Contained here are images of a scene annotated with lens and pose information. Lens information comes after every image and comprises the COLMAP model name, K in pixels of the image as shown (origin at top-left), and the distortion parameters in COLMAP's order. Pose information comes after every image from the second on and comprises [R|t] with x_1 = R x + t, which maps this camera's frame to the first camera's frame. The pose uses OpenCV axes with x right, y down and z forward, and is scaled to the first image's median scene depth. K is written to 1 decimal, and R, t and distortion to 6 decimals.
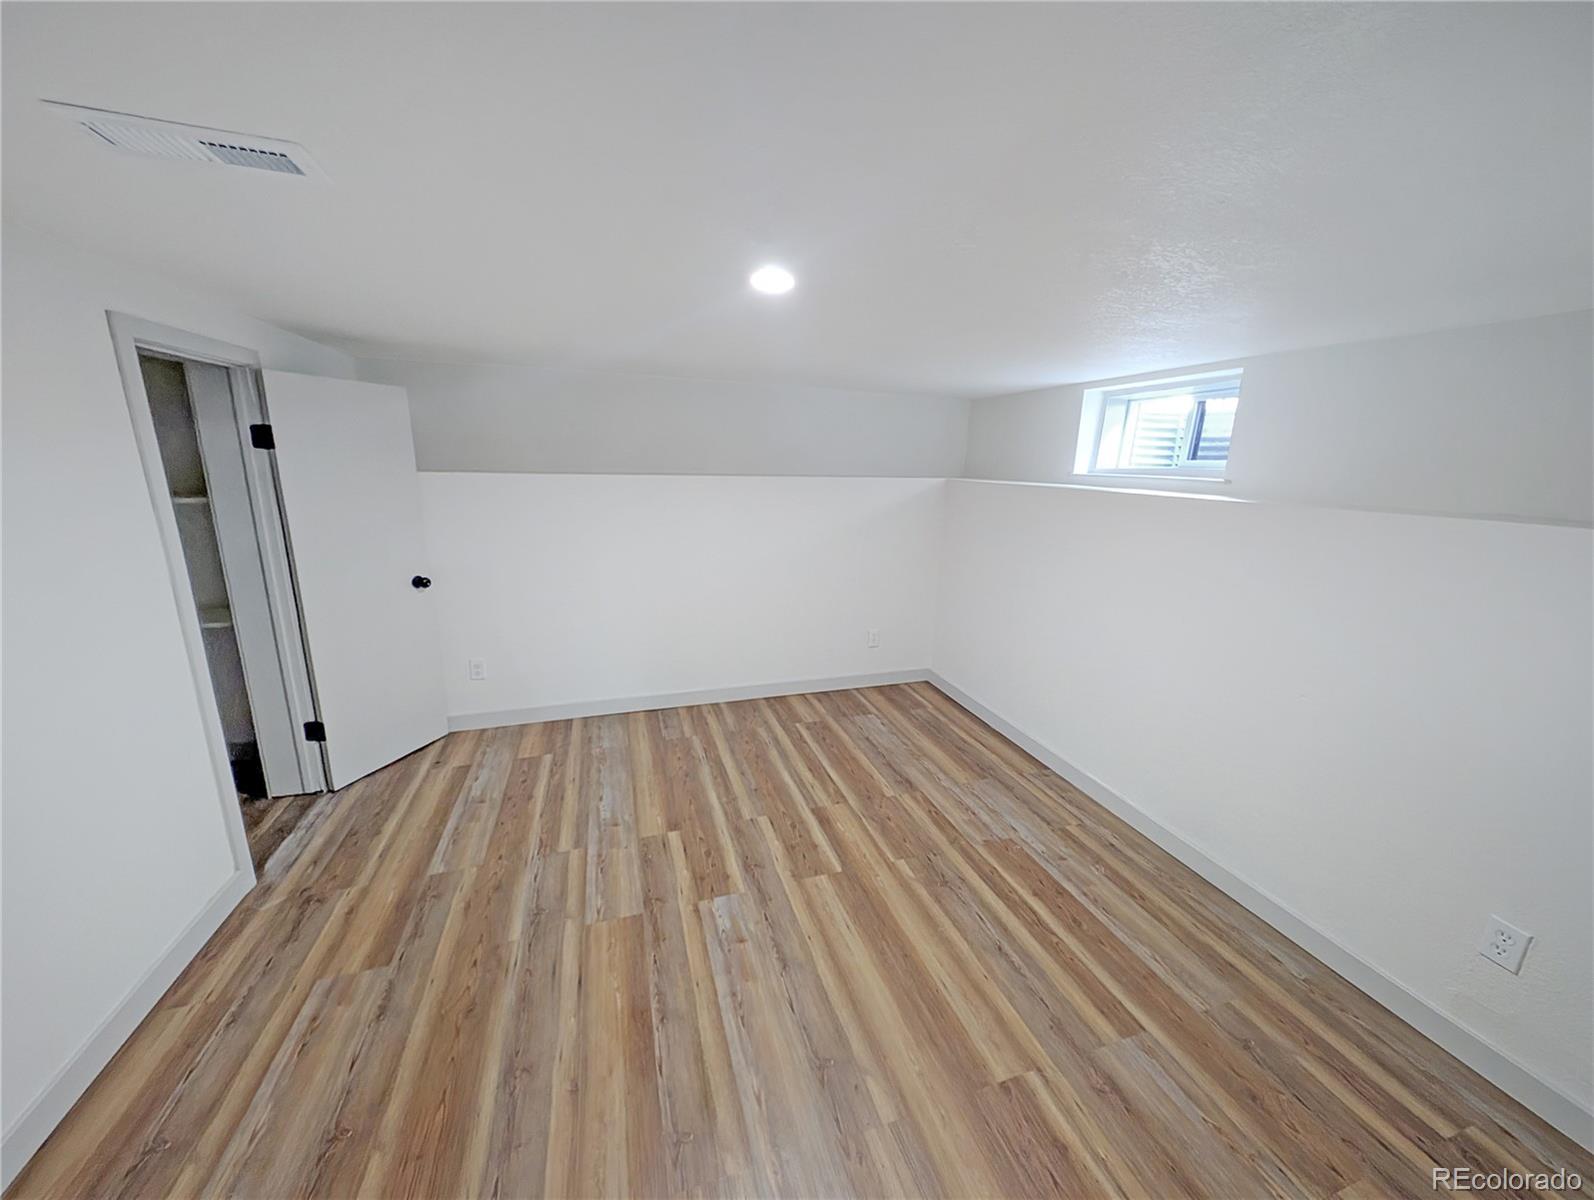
lens RADIAL K [[597.1, 0, 795.7], [0, 597.1, 603.3], [0, 0, 1]] dist [-0.001031, -0.000495]
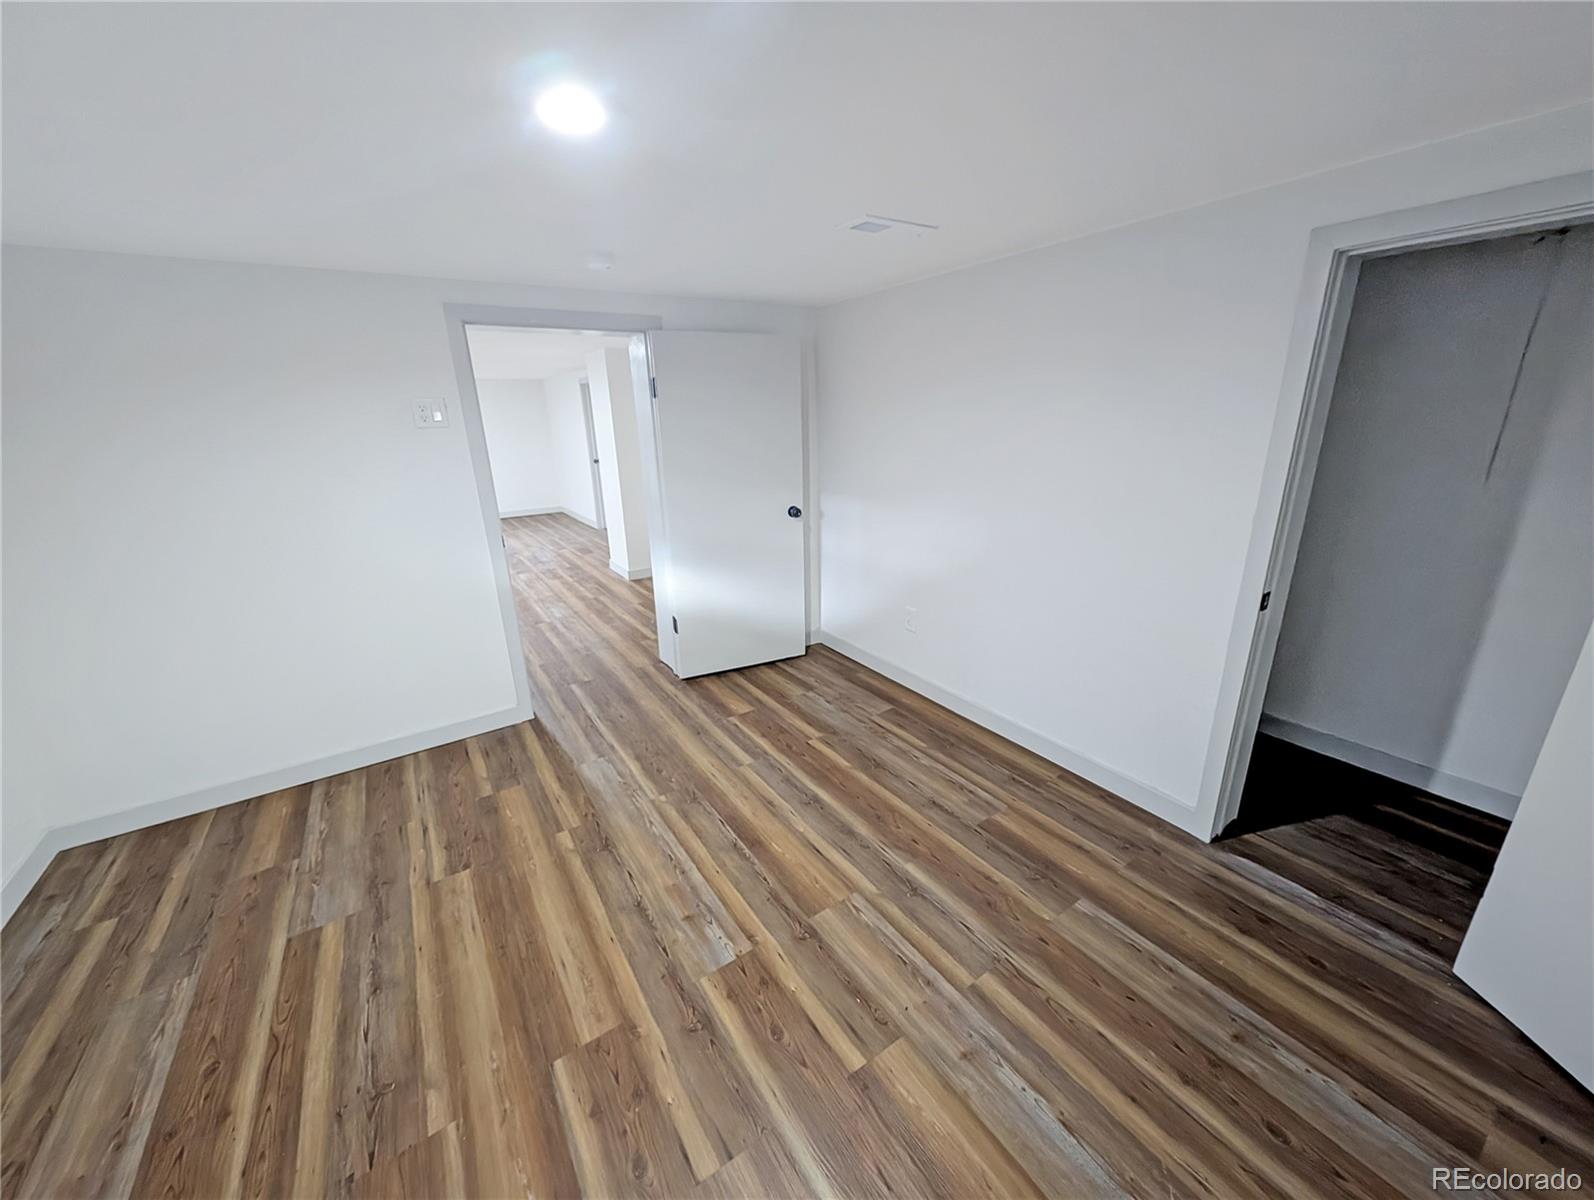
lens RADIAL K [[597.1, 0, 804.9], [0, 597.1, 599.9], [0, 0, 1]] dist [-0.001031, -0.000495]
pose [[-0.956859, 0.088697, -0.276683, -0.049838], [-0.066826, 0.859555, 0.506656, -0.342901], [0.282763, 0.503288, -0.816546, 1.519007]]
